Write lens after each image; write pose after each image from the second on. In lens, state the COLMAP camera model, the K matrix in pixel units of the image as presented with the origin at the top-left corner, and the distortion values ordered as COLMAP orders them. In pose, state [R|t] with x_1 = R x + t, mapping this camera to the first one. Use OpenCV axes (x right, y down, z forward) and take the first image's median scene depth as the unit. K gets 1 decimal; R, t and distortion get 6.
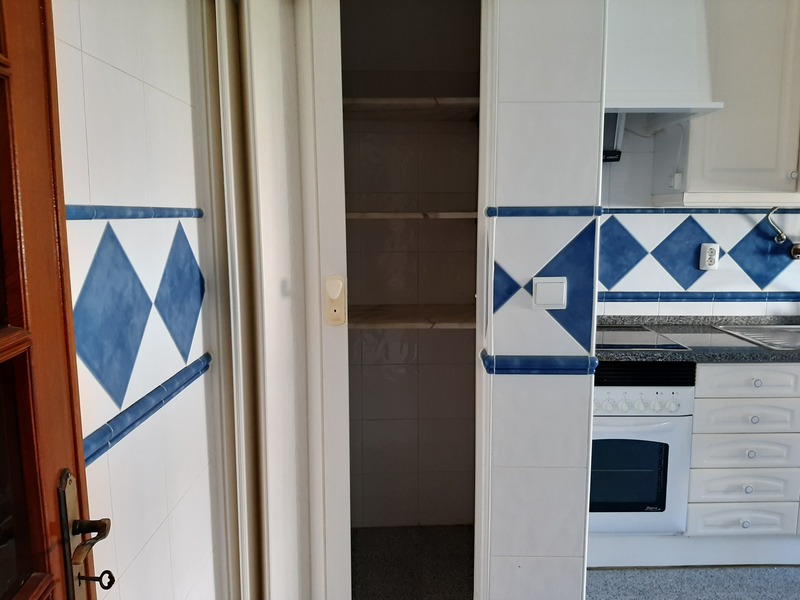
lens RADIAL K [[631.8, 0, 403.4], [0, 631.8, 293.3], [0, 0, 1]] dist [0.027887, -0.064111]
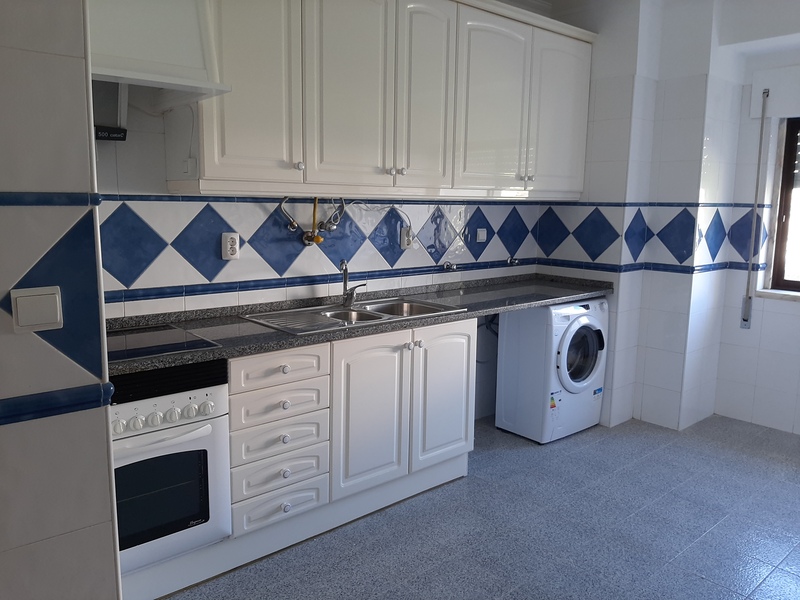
lens RADIAL K [[631.8, 0, 401.1], [0, 631.8, 294.7], [0, 0, 1]] dist [0.027887, -0.064111]
pose [[0.754734, -0.085772, 0.650400, 0.040808], [0.070299, 0.996282, 0.049808, -0.013791], [-0.652254, 0.008131, 0.757957, 0.090695]]
